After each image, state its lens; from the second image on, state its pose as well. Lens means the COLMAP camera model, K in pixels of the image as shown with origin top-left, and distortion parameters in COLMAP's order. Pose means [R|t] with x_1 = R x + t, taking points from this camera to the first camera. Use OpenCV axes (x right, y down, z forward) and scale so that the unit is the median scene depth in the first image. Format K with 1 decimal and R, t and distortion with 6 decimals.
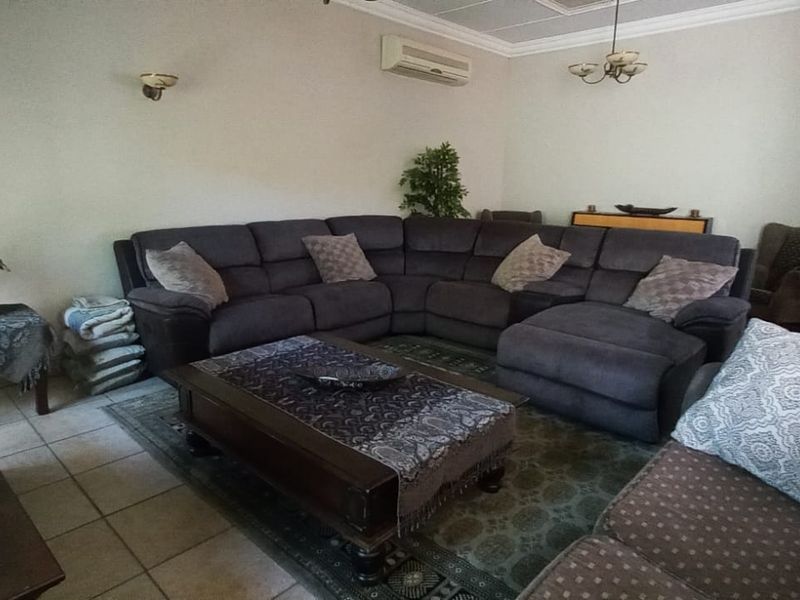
lens RADIAL K [[522.0, 0, 400.8], [0, 522.0, 286.0], [0, 0, 1]] dist [0.003240, 0.002965]
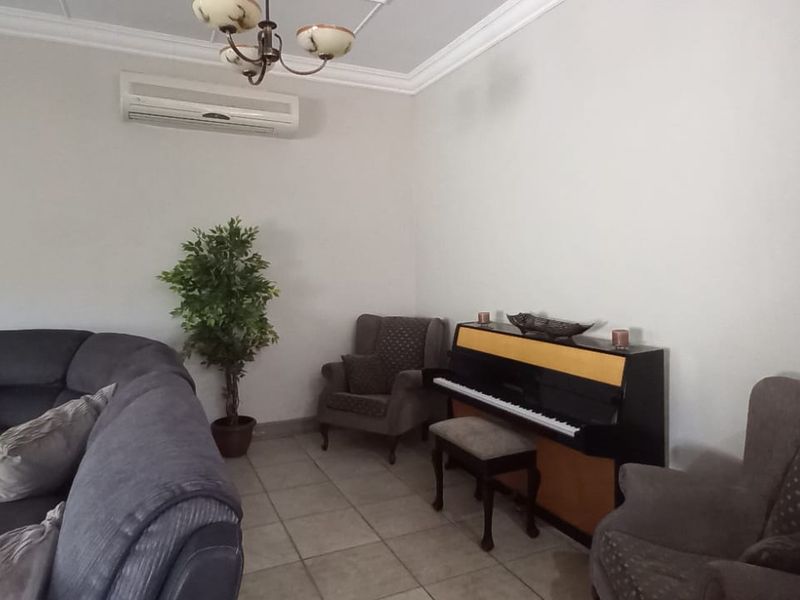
lens RADIAL K [[522.0, 0, 400.8], [0, 522.0, 286.0], [0, 0, 1]] dist [0.003240, 0.002965]
pose [[0.935922, -0.002121, -0.352202, 0.511679], [-0.053642, 0.987458, -0.148491, -0.100621], [0.348100, 0.157868, 0.924069, 0.469574]]
